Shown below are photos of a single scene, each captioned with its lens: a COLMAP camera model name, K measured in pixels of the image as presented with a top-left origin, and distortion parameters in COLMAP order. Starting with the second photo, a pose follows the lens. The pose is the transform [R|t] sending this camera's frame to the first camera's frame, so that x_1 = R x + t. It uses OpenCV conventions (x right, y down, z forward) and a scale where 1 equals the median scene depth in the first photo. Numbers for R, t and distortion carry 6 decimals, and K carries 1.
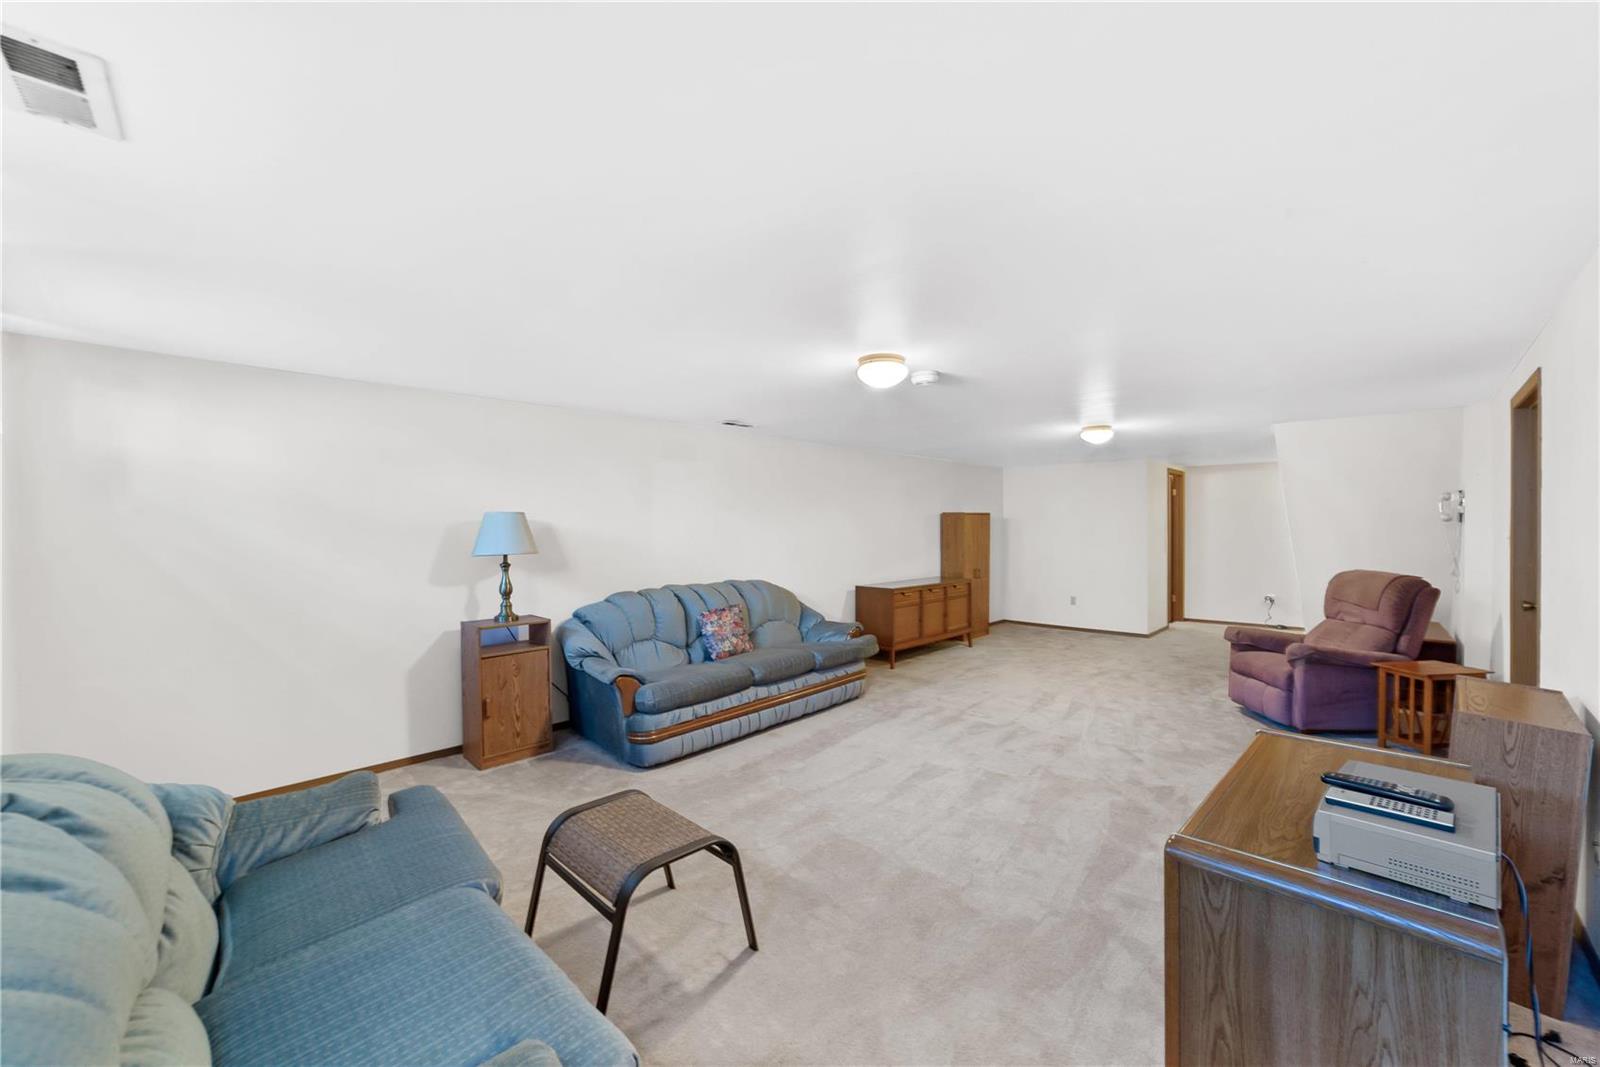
lens RADIAL K [[622.8, 0, 802.6], [0, 622.8, 532.6], [0, 0, 1]] dist [-0.011977, 0.003558]
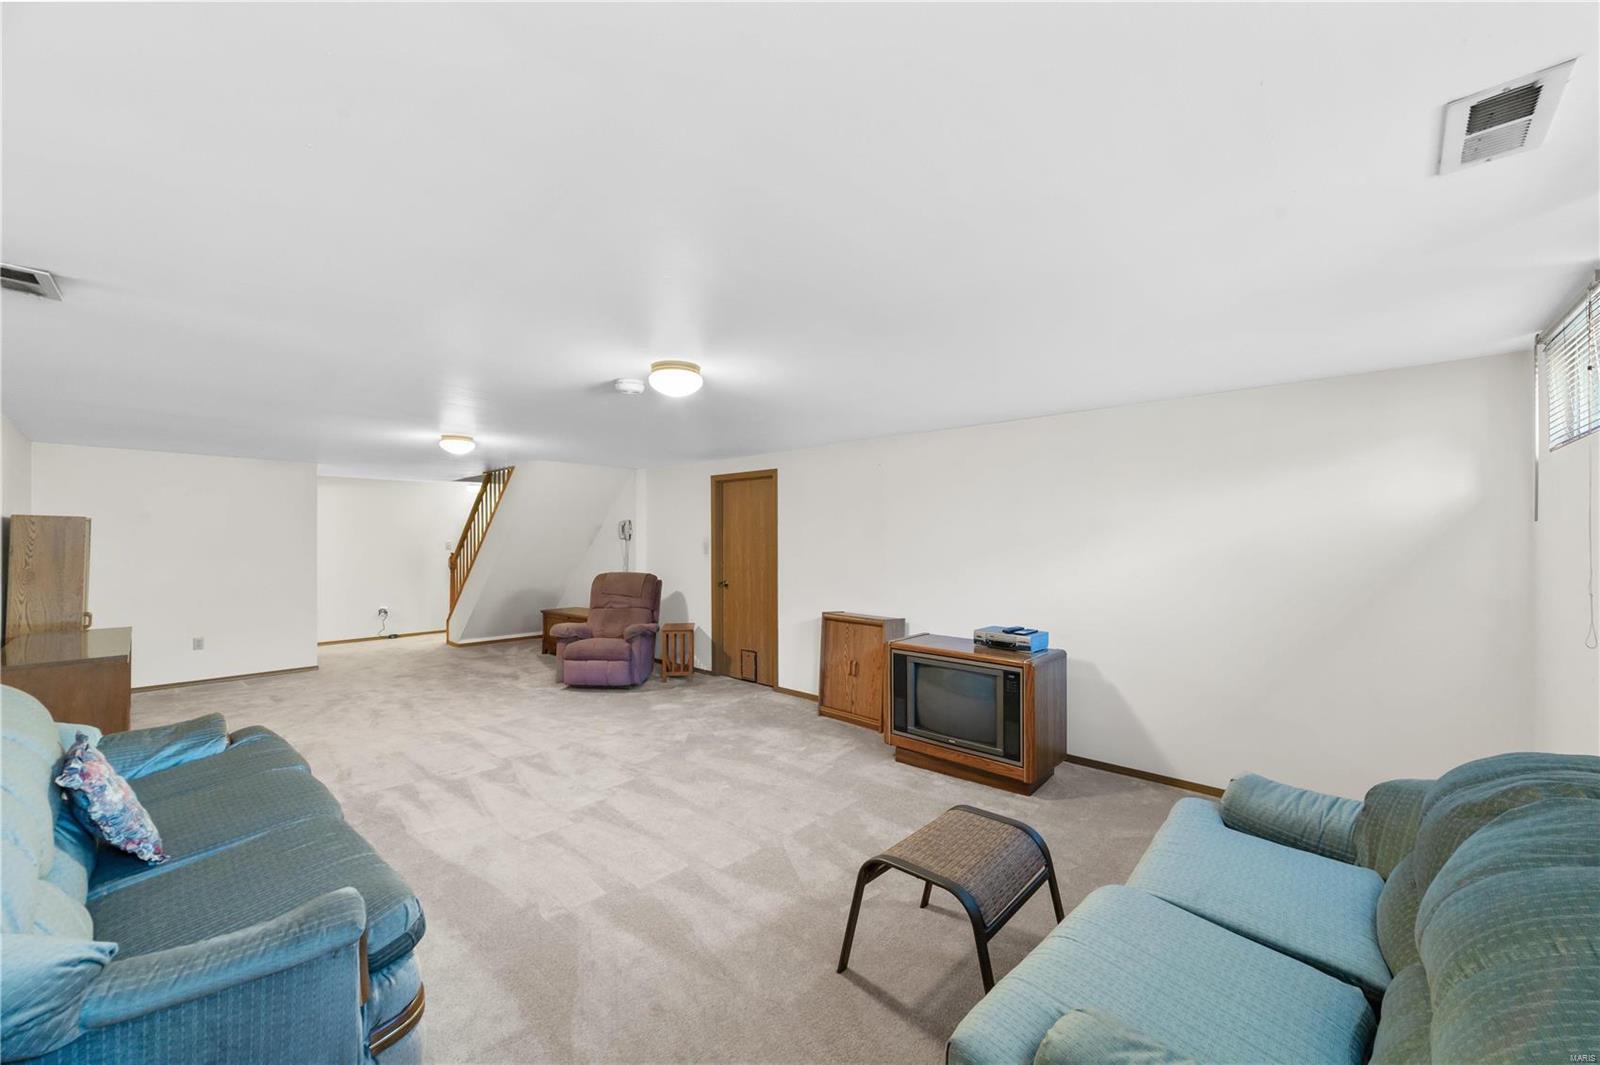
lens RADIAL K [[622.8, 0, 802.4], [0, 622.8, 538.5], [0, 0, 1]] dist [-0.011977, 0.003558]
pose [[-0.025614, 0.005658, 0.999656, -0.588044], [0.006730, 0.999962, -0.005487, -0.008955], [-0.999649, 0.006587, -0.025651, 0.591541]]
